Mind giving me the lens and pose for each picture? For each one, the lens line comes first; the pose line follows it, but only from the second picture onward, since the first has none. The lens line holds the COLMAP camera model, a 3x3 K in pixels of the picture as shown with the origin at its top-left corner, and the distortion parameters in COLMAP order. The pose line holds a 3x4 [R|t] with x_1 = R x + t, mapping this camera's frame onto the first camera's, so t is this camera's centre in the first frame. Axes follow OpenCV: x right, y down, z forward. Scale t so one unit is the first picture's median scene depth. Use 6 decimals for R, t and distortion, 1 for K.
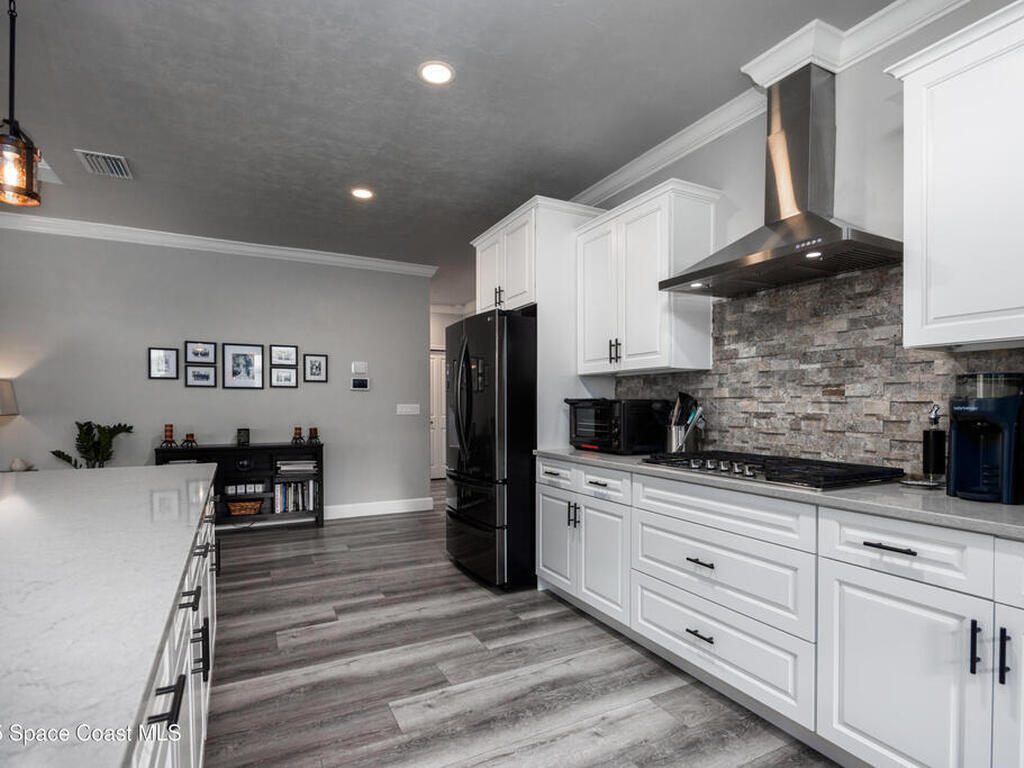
lens RADIAL K [[514.3, 0, 508.2], [0, 514.3, 409.8], [0, 0, 1]] dist [-0.015725, 0.001586]
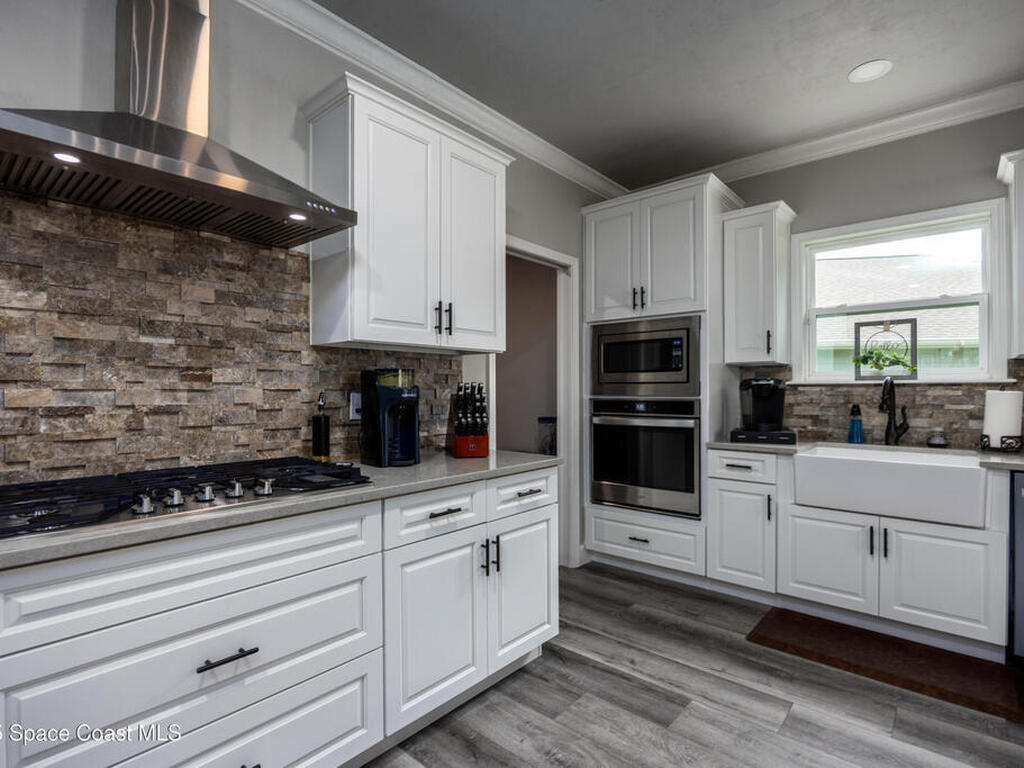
lens RADIAL K [[514.3, 0, 518.9], [0, 514.3, 387.4], [0, 0, 1]] dist [-0.015725, 0.001586]
pose [[-0.378238, 0.002361, 0.925706, -0.275087], [0.010881, 0.999939, 0.001896, -0.014774], [-0.925645, 0.010790, -0.378240, 0.819239]]
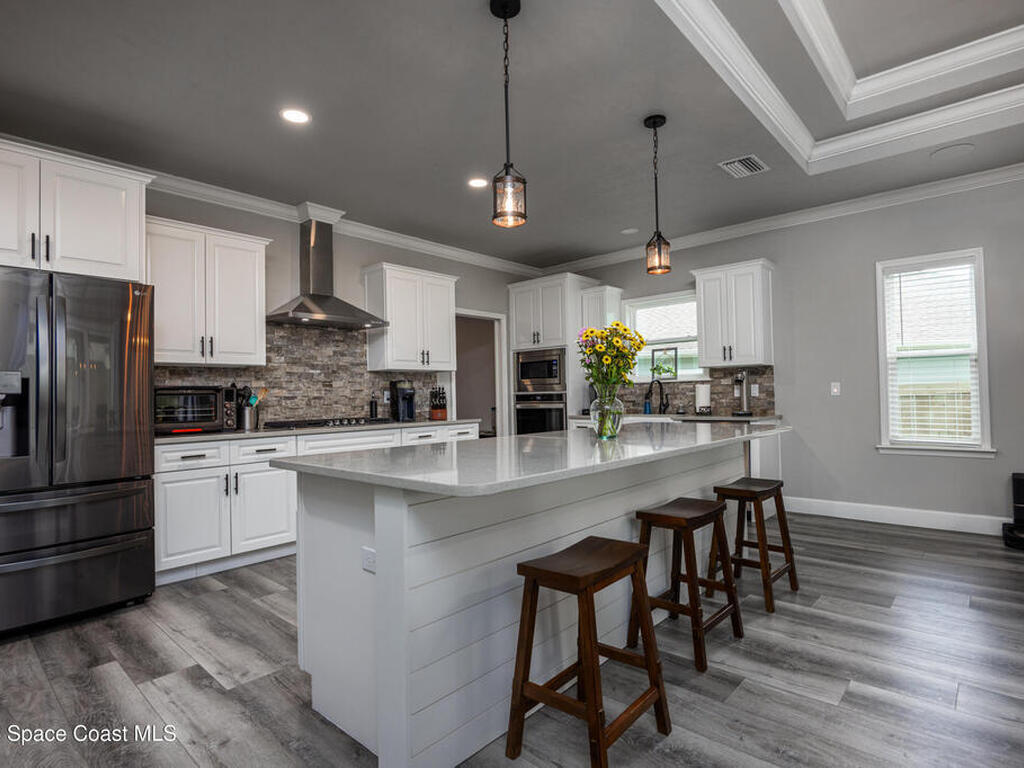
lens RADIAL K [[545.6, 0, 518.4], [0, 545.6, 384.9], [0, 0, 1]] dist [-0.004735, -0.001518]
pose [[-0.359540, 0.025908, 0.932770, -1.615110], [0.031219, 0.999389, -0.015725, 0.021119], [-0.932607, 0.023466, -0.360129, 1.048615]]
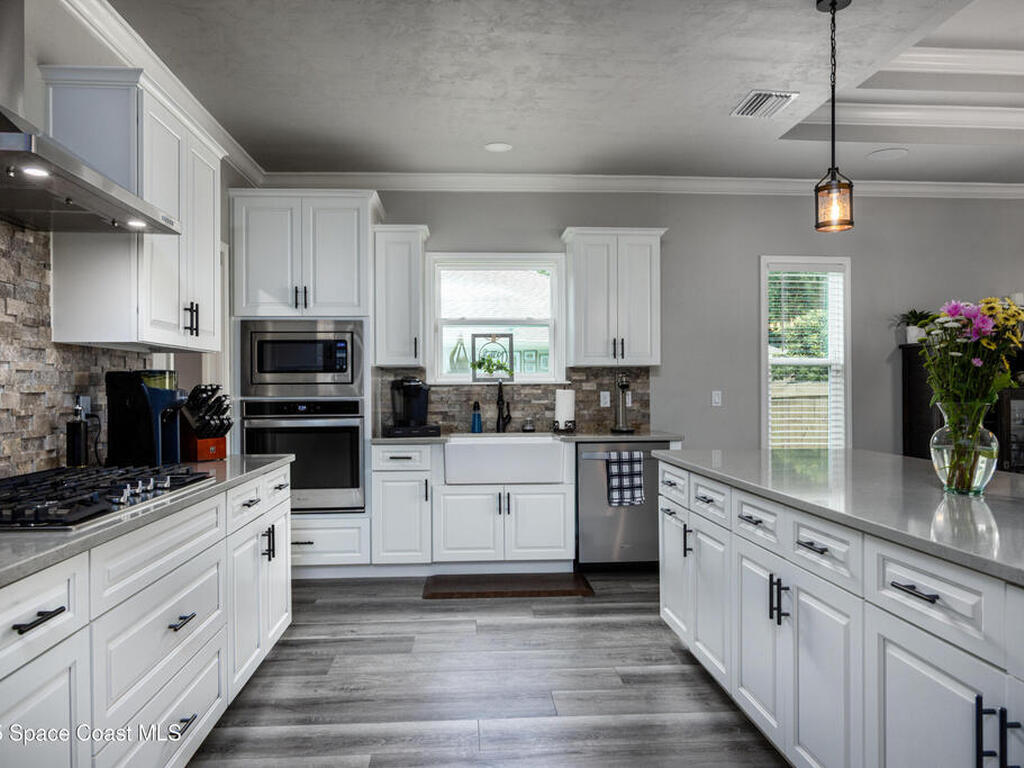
lens RADIAL K [[719.0, 0, 511.7], [0, 719.0, 383.7], [0, 0, 1]] dist [-0.005323, -0.000710]
pose [[-0.918327, 0.005841, 0.395779, -0.385834], [0.009003, 0.999941, 0.006133, -0.027714], [-0.395720, 0.009195, -0.918325, 1.554391]]
